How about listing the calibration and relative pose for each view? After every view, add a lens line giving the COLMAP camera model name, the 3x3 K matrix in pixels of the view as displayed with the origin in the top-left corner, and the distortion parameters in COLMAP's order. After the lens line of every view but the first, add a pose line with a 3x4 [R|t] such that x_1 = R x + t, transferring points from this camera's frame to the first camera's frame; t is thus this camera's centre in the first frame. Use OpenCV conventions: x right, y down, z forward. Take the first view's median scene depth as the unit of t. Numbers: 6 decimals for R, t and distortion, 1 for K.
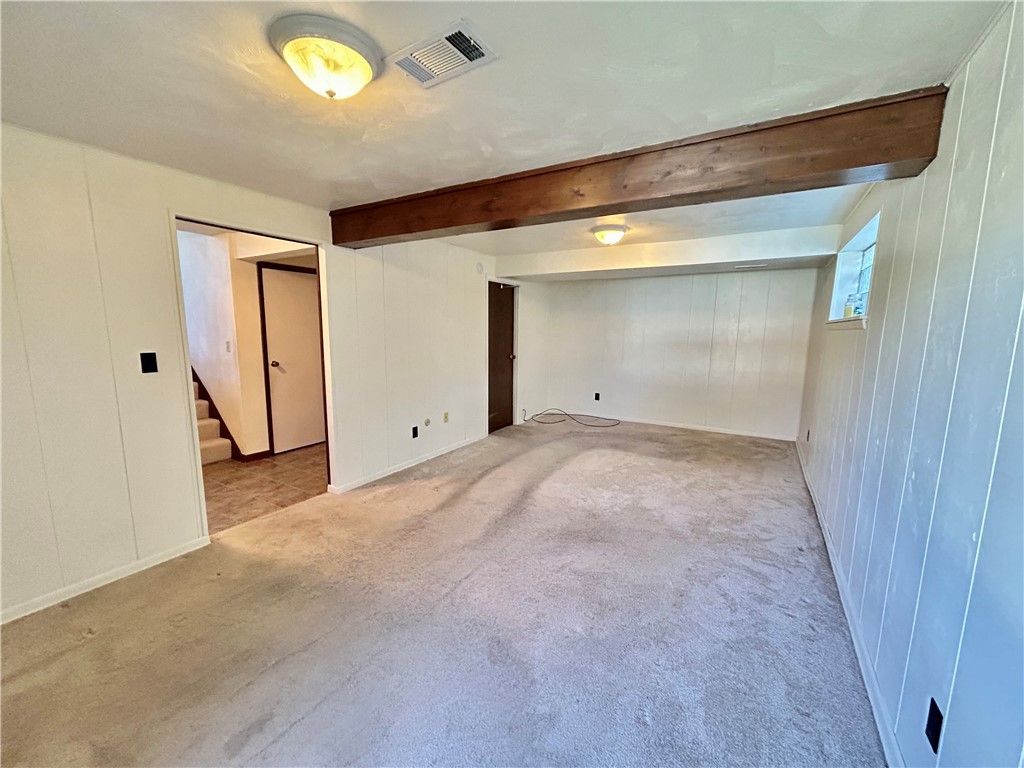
lens RADIAL K [[413.5, 0, 512.6], [0, 413.5, 386.2], [0, 0, 1]] dist [-0.001893, 0.000443]
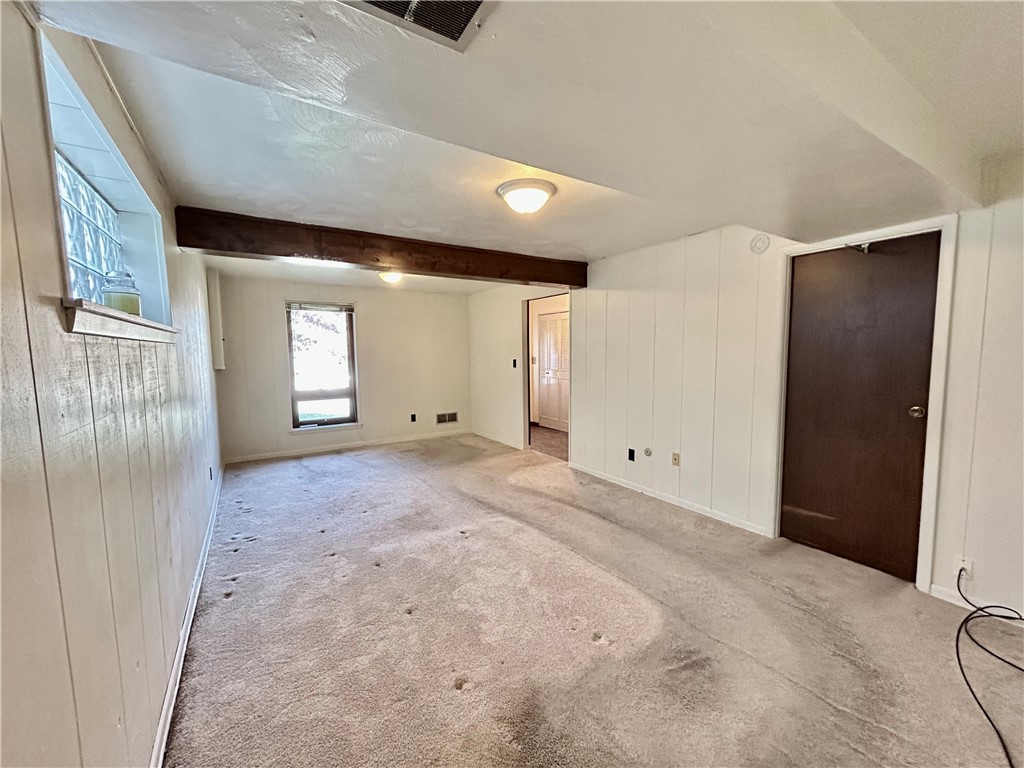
lens RADIAL K [[413.5, 0, 514.8], [0, 413.5, 388.5], [0, 0, 1]] dist [-0.001893, 0.000443]
pose [[-0.452359, 0.074897, -0.888685, 0.748566], [-0.114872, 0.983274, 0.141342, -0.149021], [0.884407, 0.166023, -0.436189, 1.179980]]
